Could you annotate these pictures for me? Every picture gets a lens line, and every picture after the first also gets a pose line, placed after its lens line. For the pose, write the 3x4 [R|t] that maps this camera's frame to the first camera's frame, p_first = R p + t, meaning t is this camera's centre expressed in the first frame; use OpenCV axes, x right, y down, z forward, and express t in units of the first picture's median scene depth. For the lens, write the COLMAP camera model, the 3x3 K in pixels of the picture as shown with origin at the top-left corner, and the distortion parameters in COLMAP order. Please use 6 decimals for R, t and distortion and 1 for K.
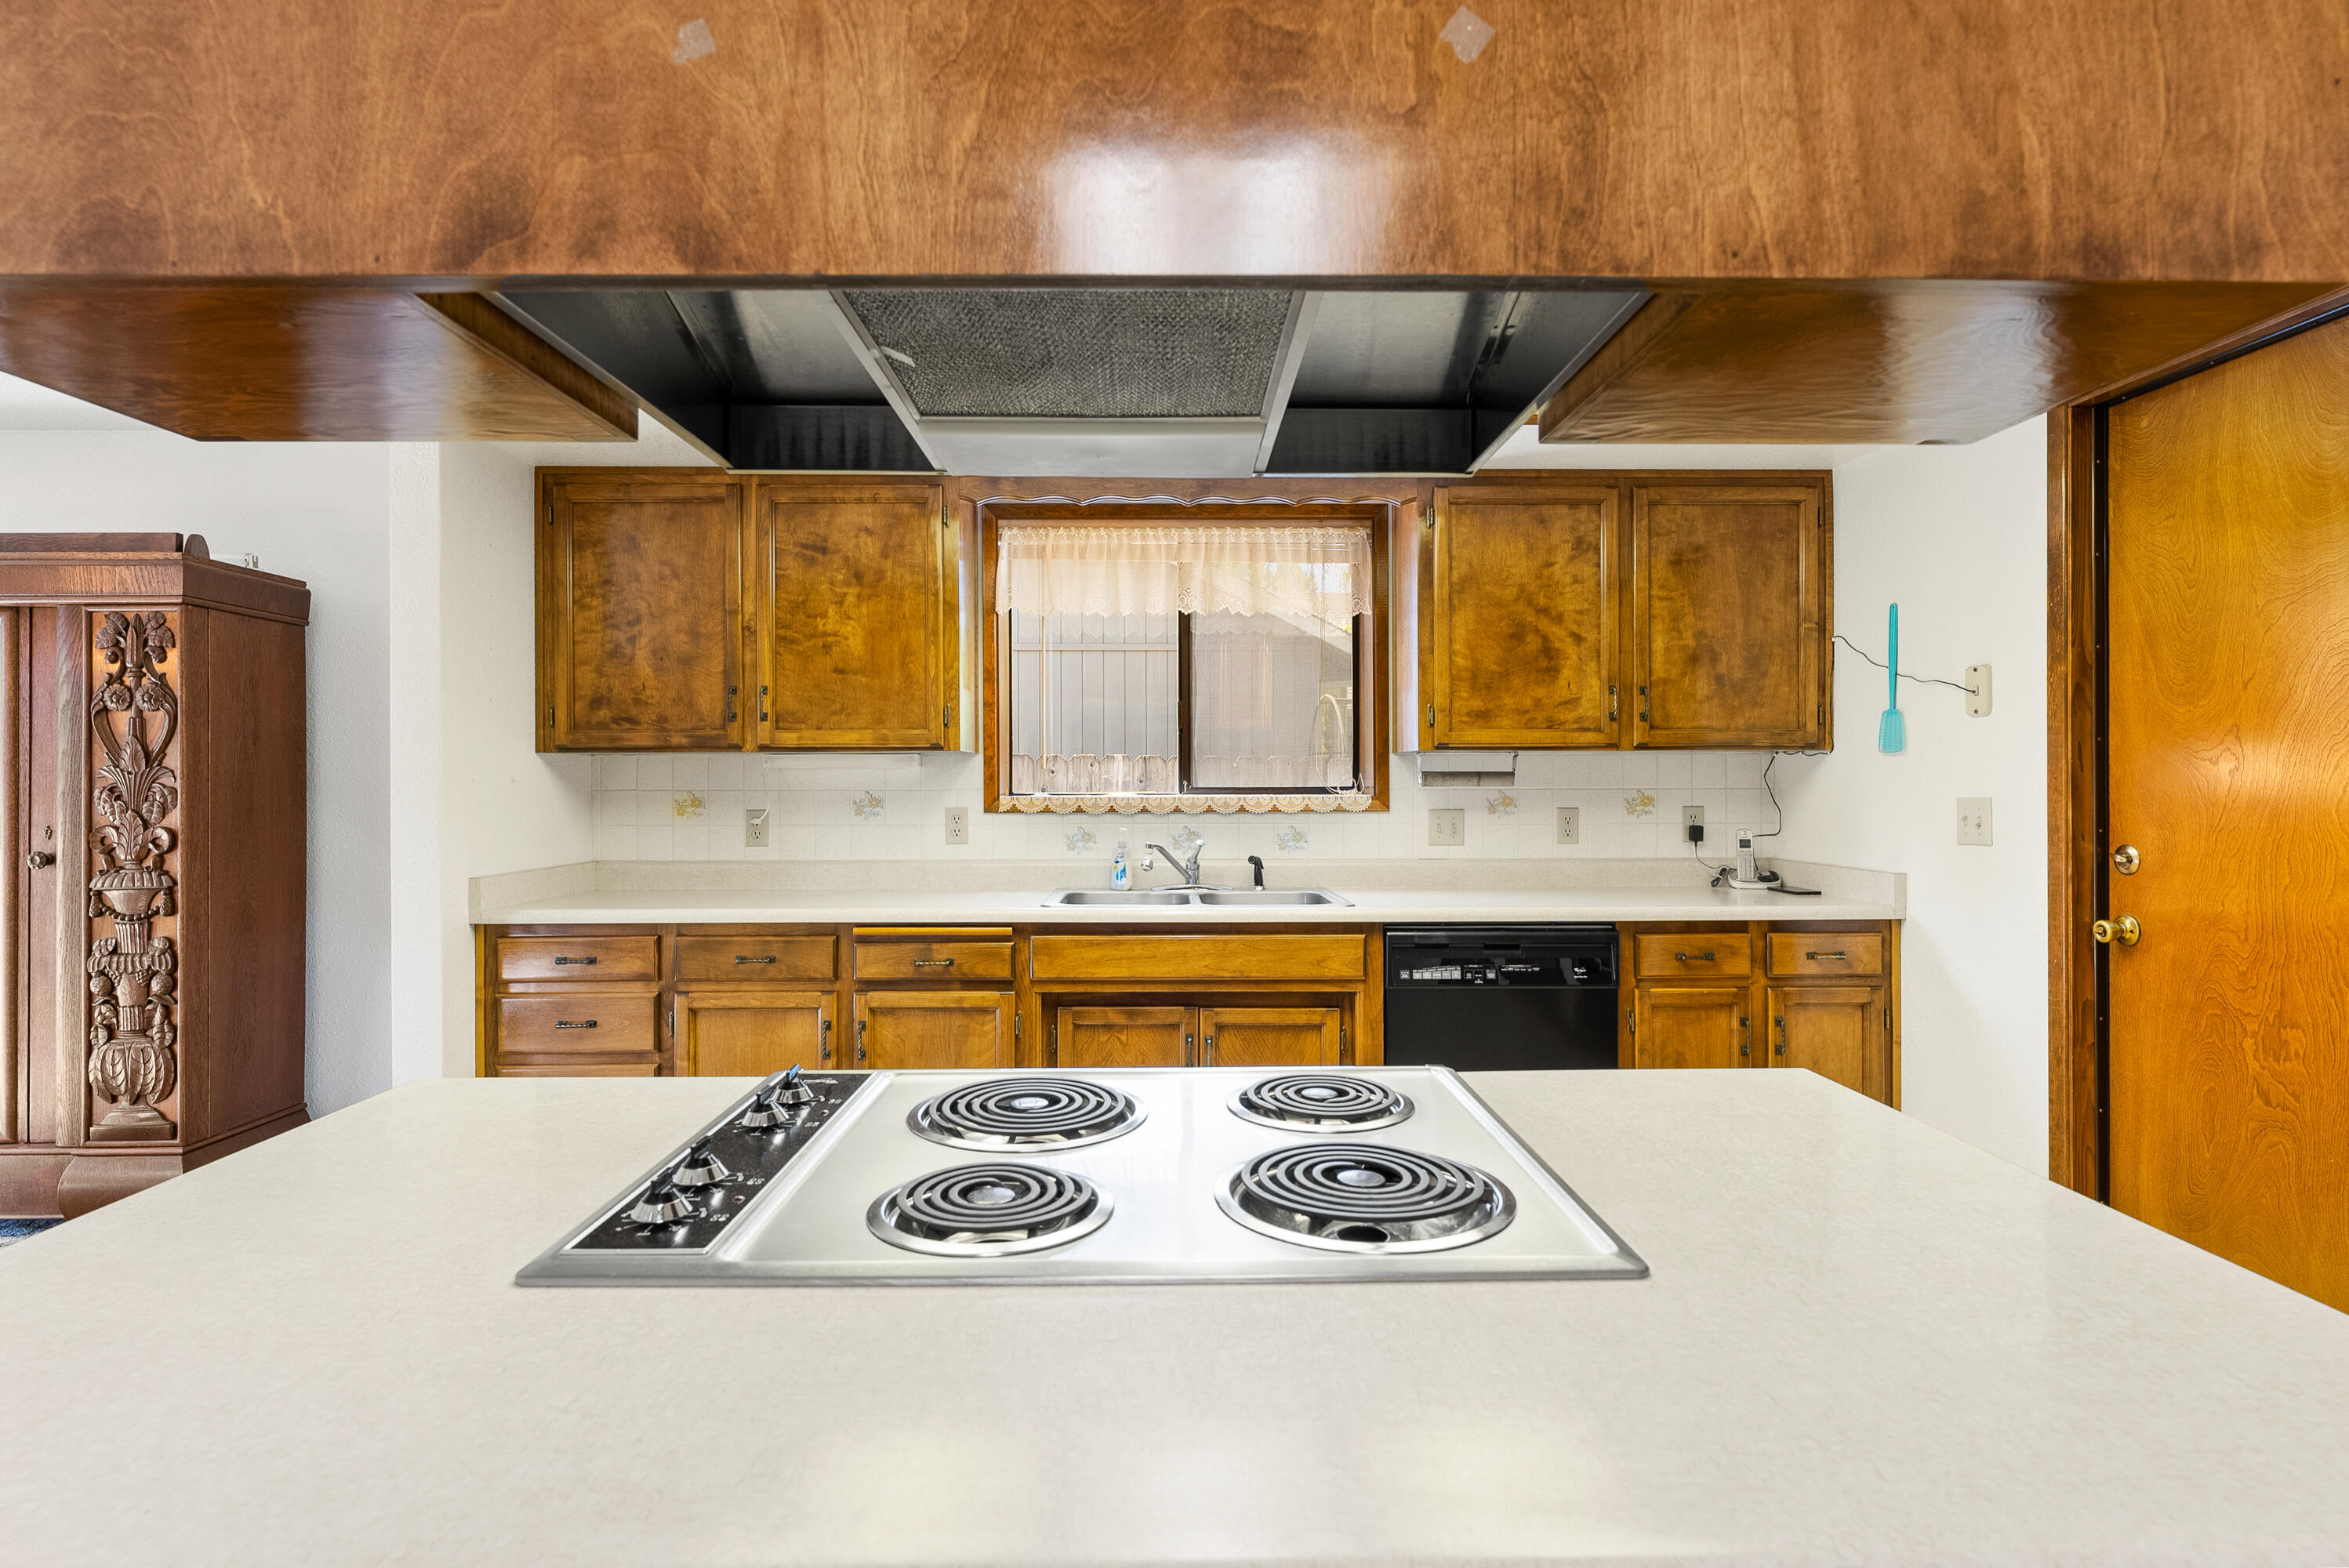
lens RADIAL K [[1166.0, 0, 1175.4], [0, 1166.0, 784.8], [0, 0, 1]] dist [-0.000886, 0.000393]
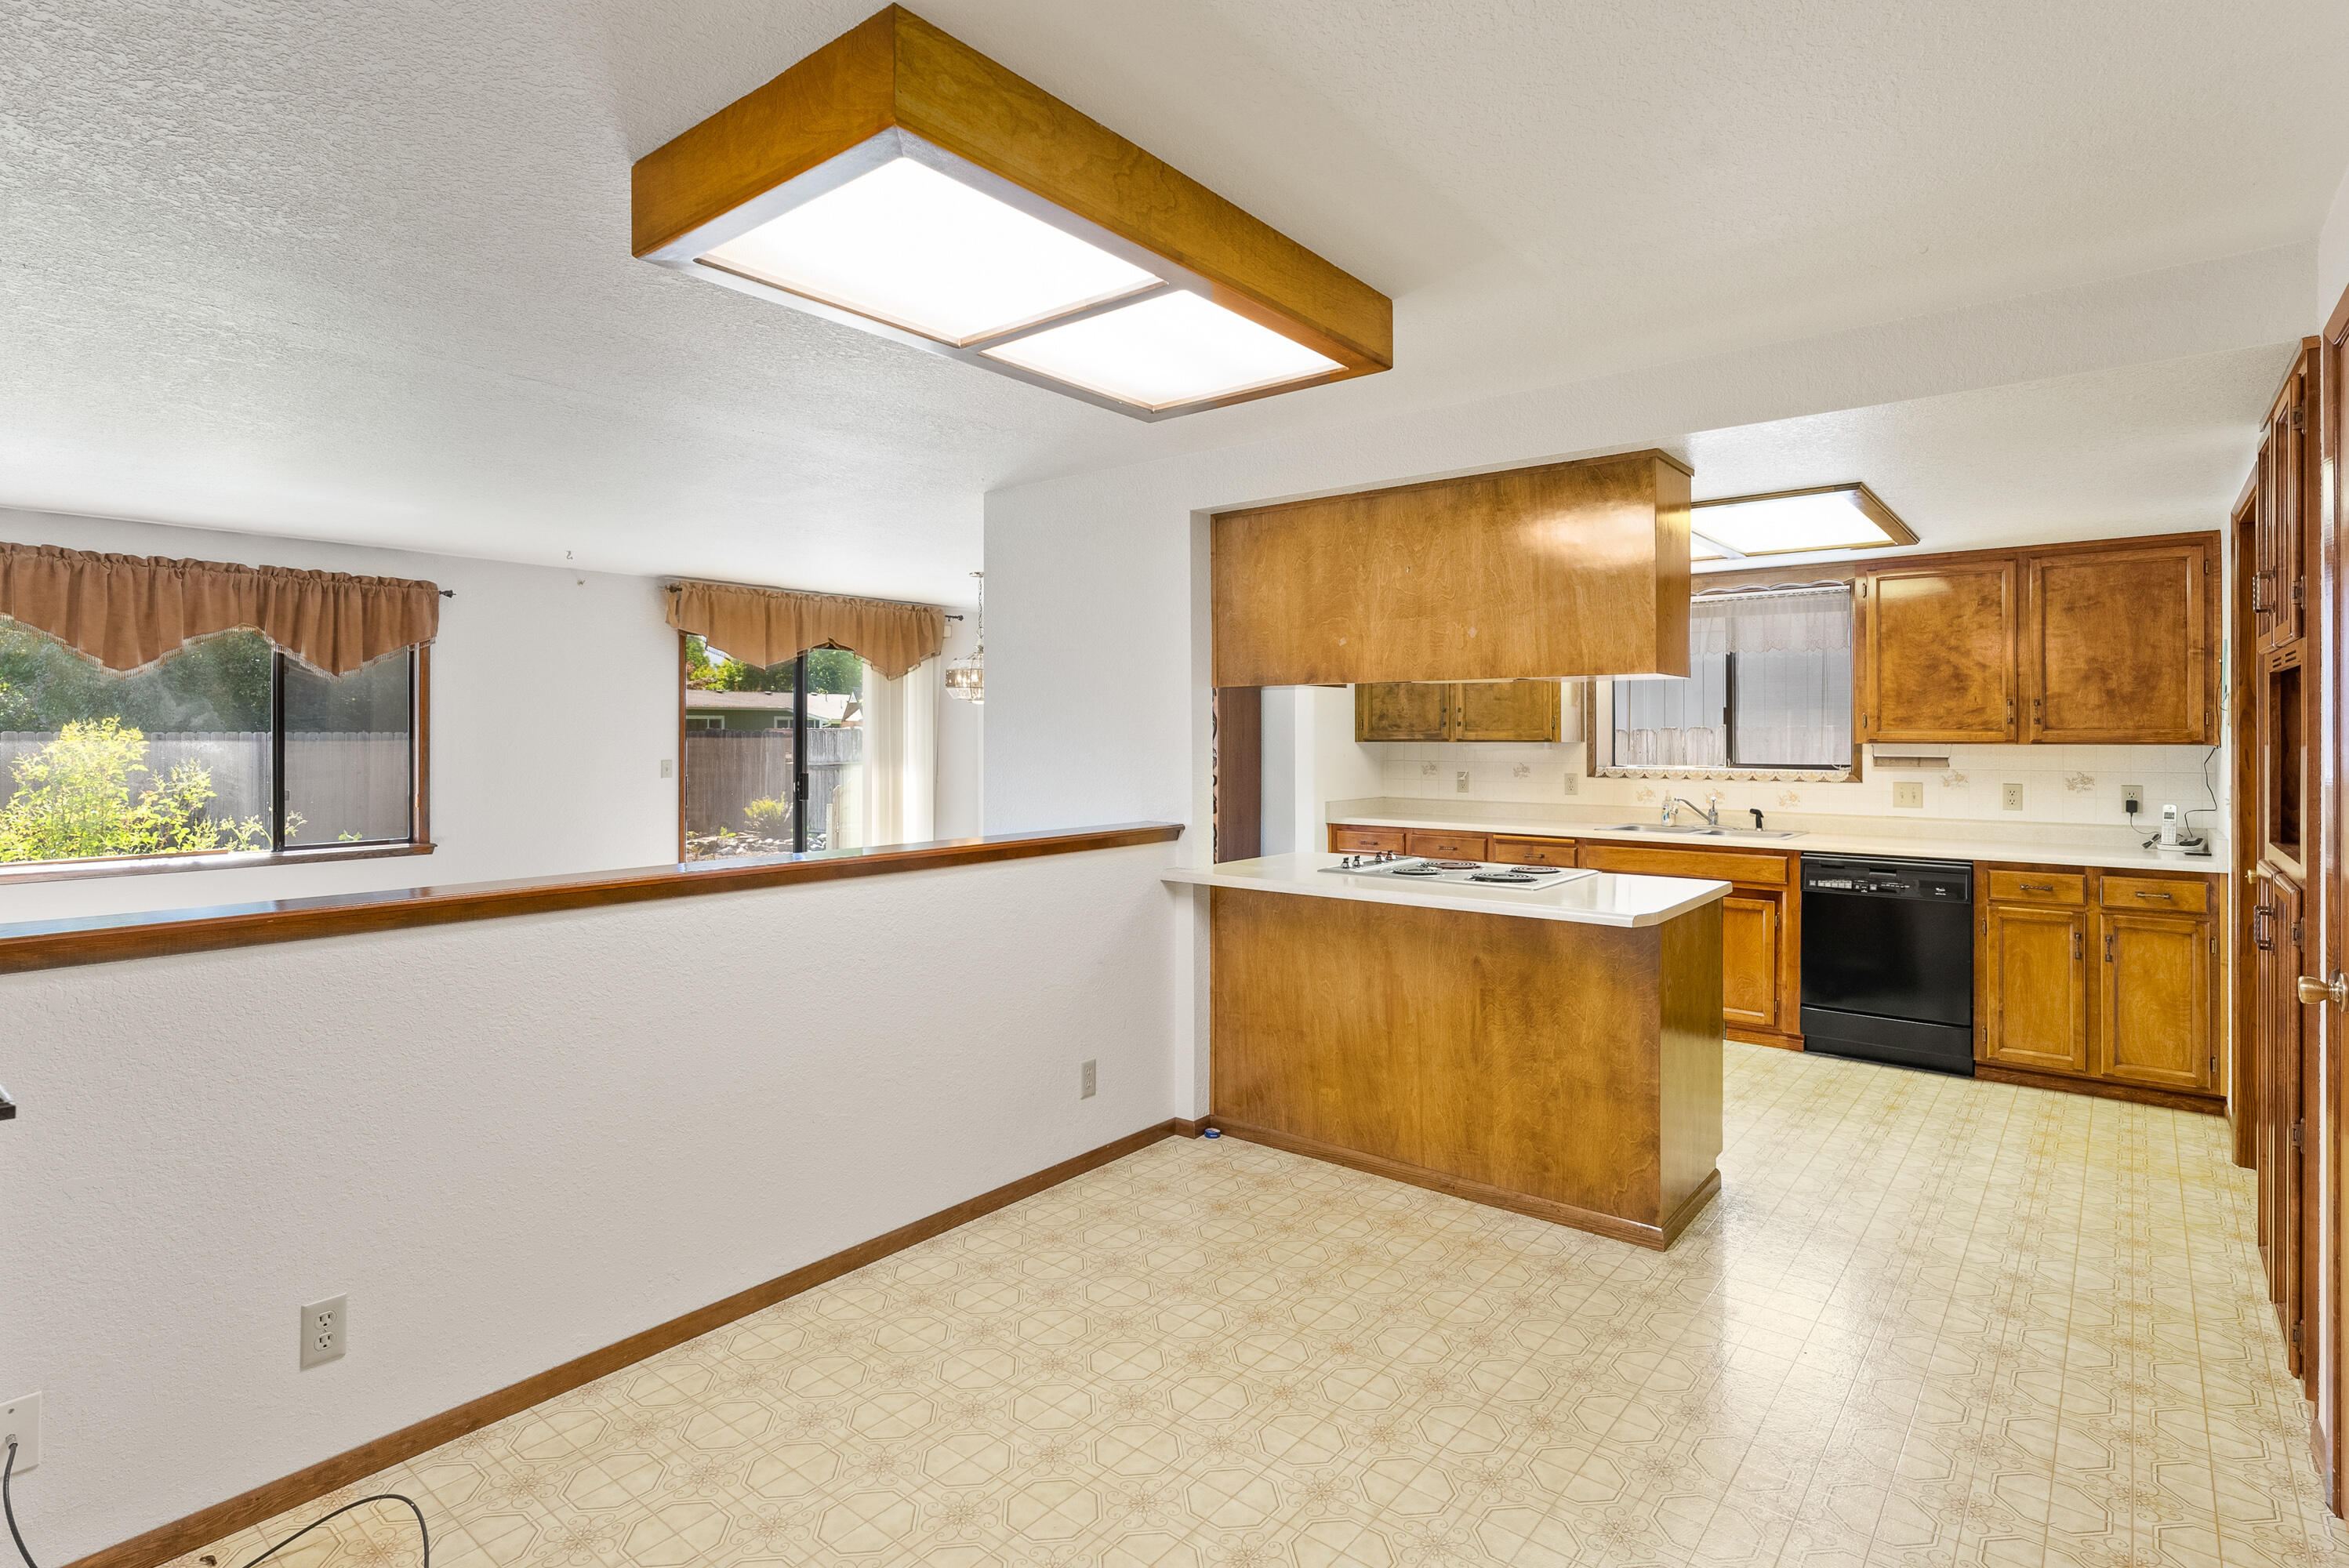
lens RADIAL K [[1166.0, 0, 1181.8], [0, 1166.0, 738.0], [0, 0, 1]] dist [-0.000886, 0.000393]
pose [[0.772266, 0.003940, -0.635288, 0.496524], [-0.003953, 0.999991, 0.001396, -0.035398], [0.635288, 0.001434, 0.772274, -0.742697]]
